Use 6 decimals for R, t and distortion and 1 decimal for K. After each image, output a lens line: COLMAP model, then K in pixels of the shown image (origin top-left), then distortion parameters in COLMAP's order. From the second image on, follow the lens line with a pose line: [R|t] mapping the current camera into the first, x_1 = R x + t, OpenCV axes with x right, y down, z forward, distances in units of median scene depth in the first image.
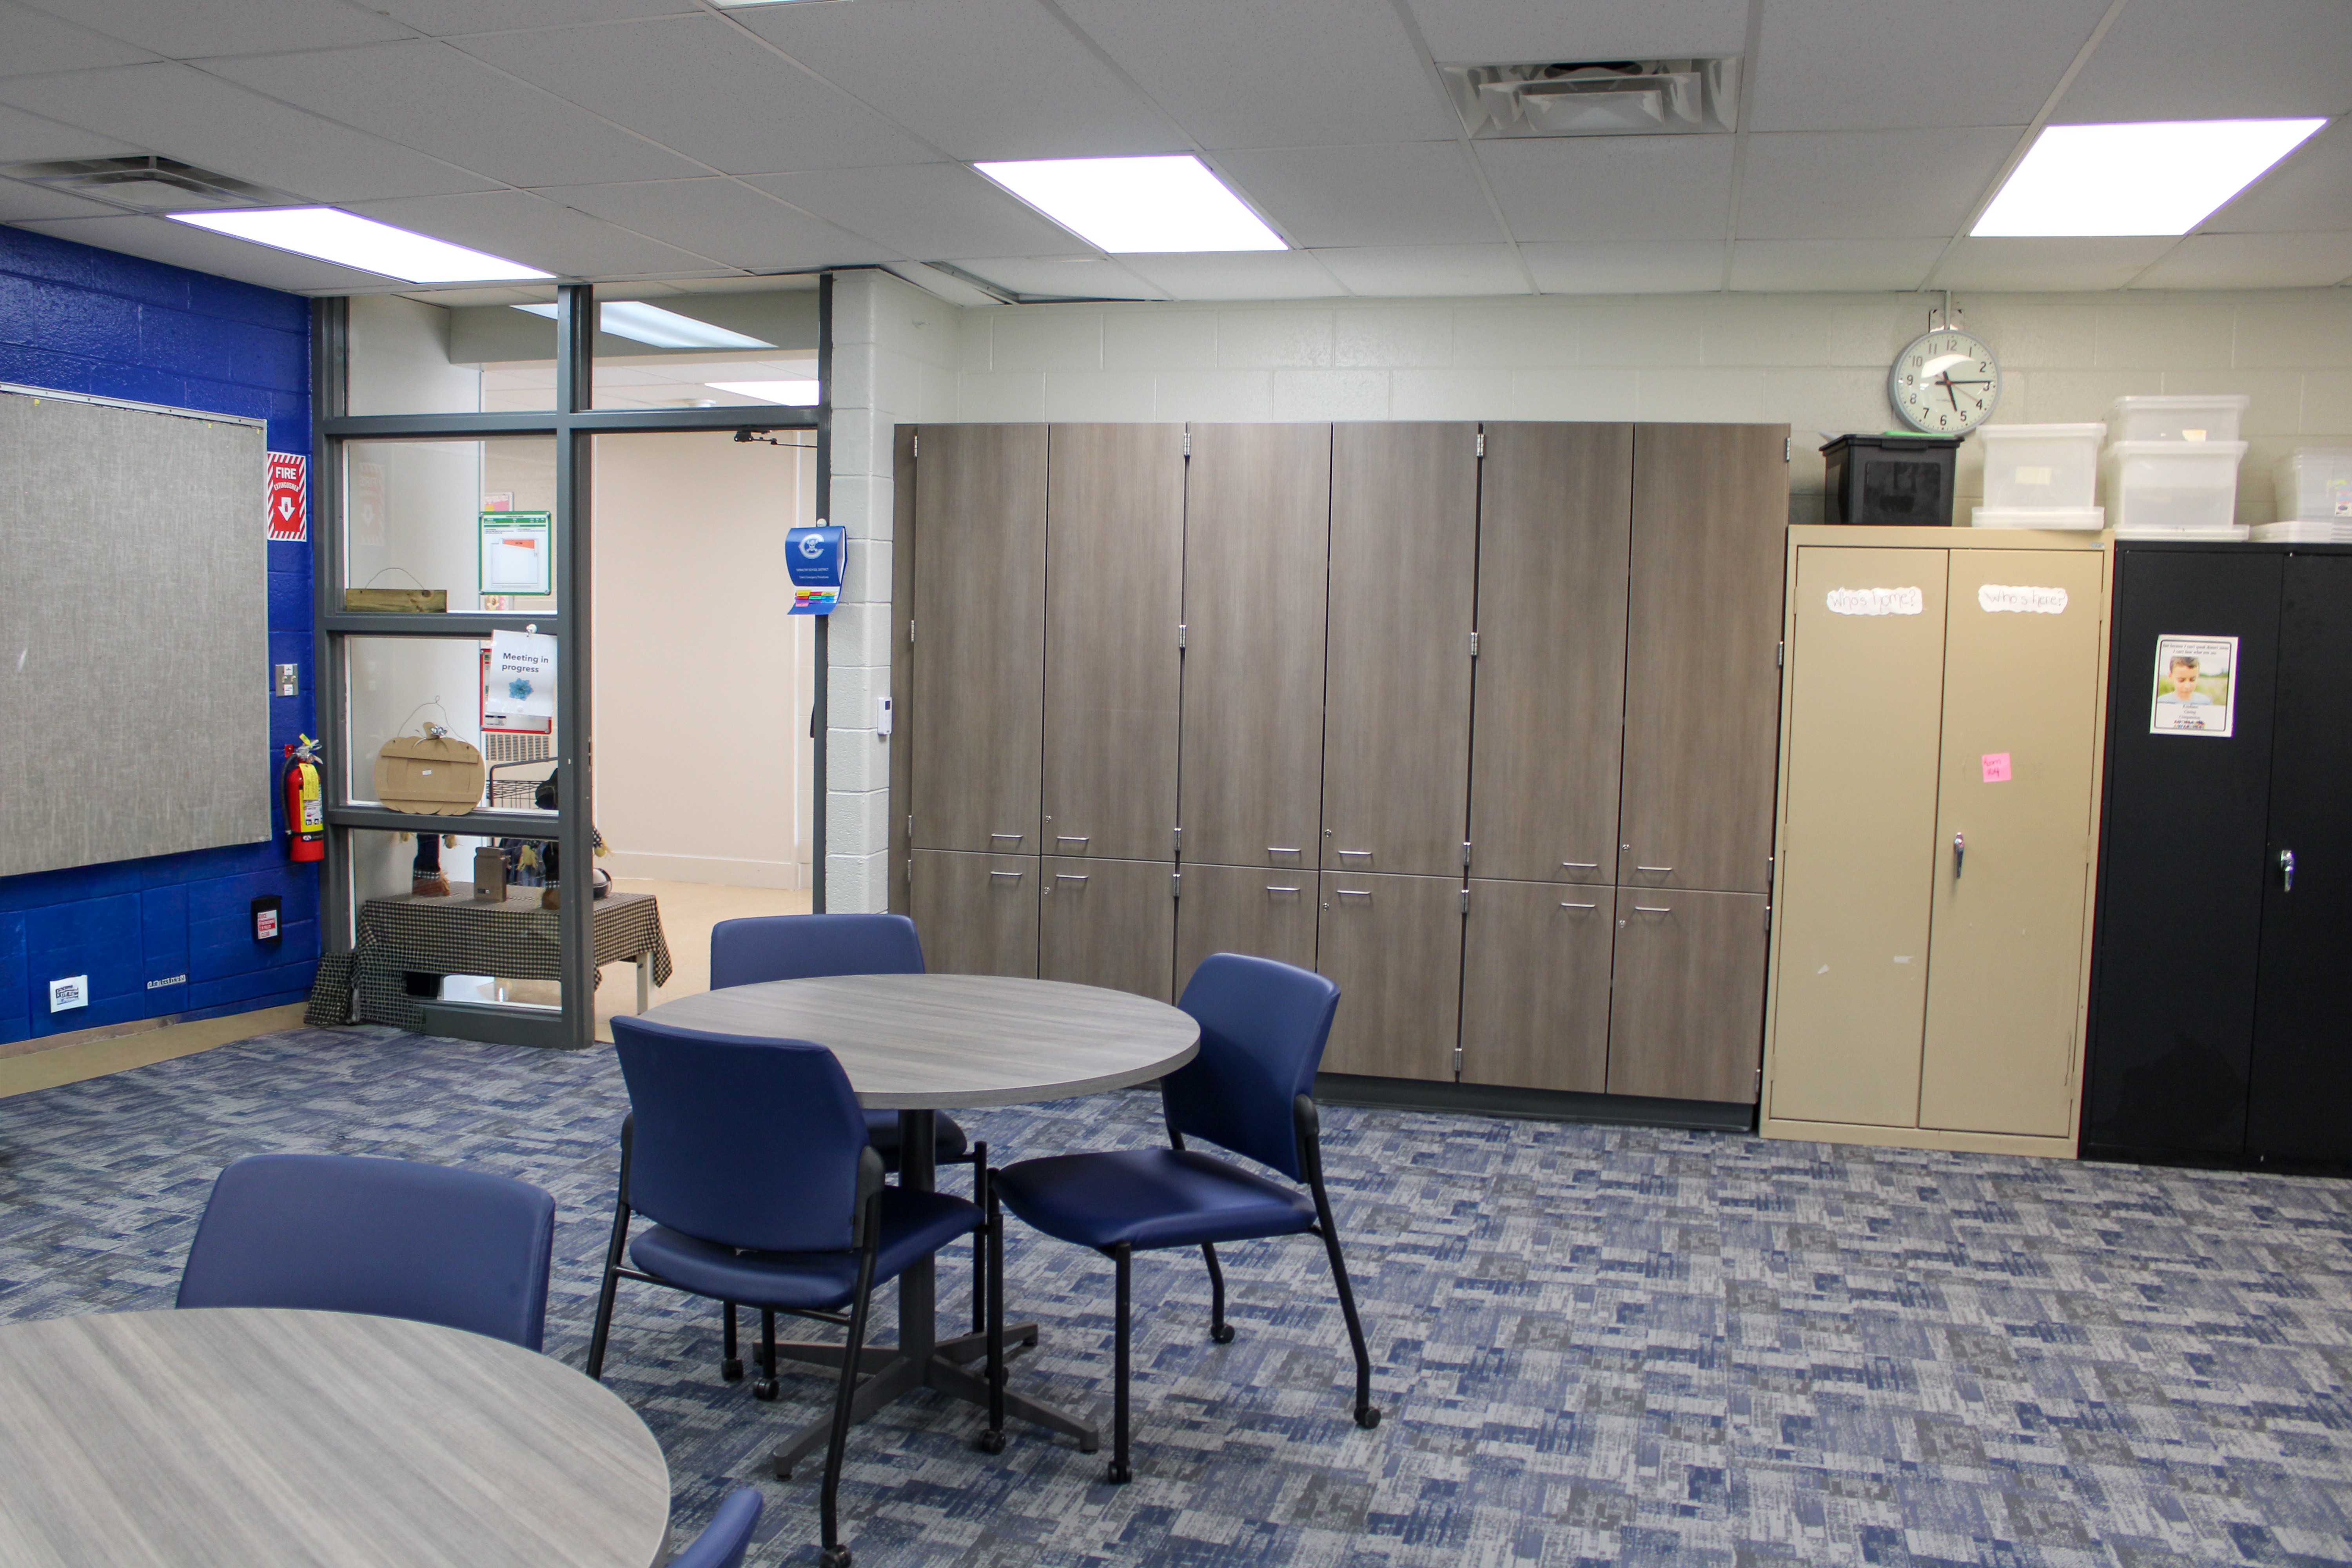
lens RADIAL K [[1979.9, 0, 1157.5], [0, 1979.9, 800.9], [0, 0, 1]] dist [-0.161386, 0.149556]
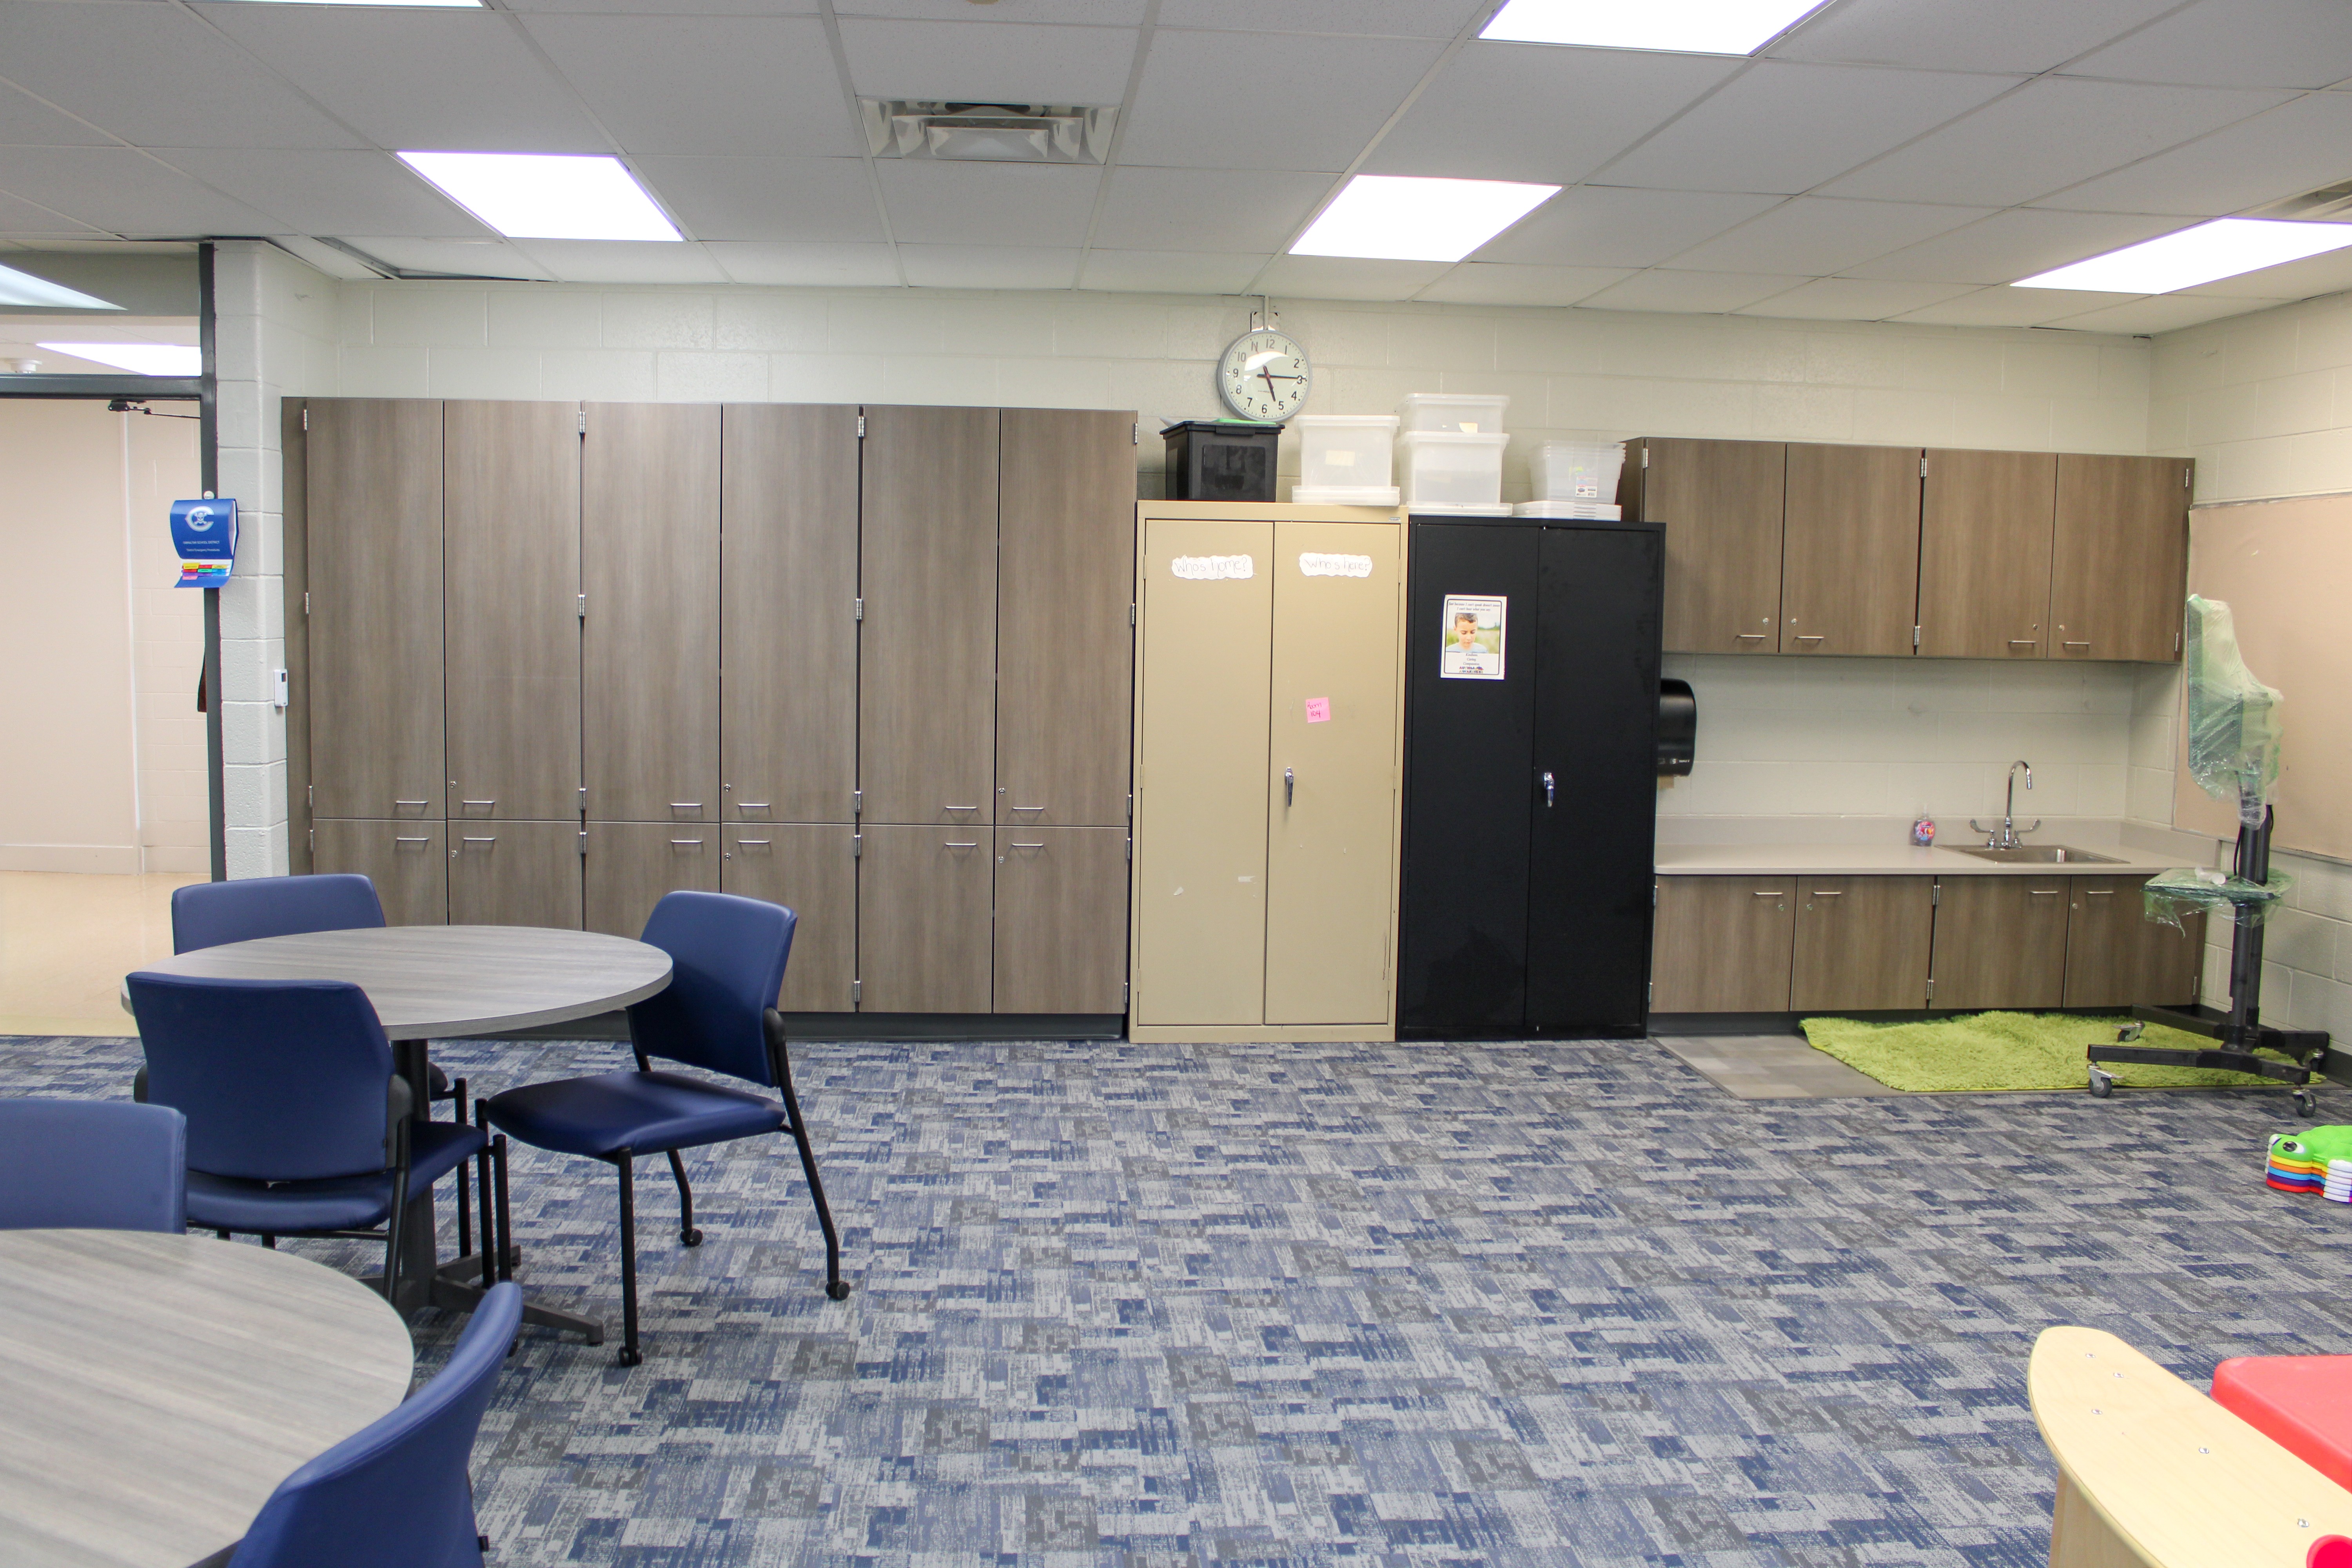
lens RADIAL K [[1979.9, 0, 1155.5], [0, 1979.9, 790.4], [0, 0, 1]] dist [-0.161386, 0.149556]
pose [[0.940883, -0.035900, 0.336824, -0.060655], [0.031674, 0.999336, 0.018035, 0.006575], [-0.337247, -0.006300, 0.941395, -0.089027]]
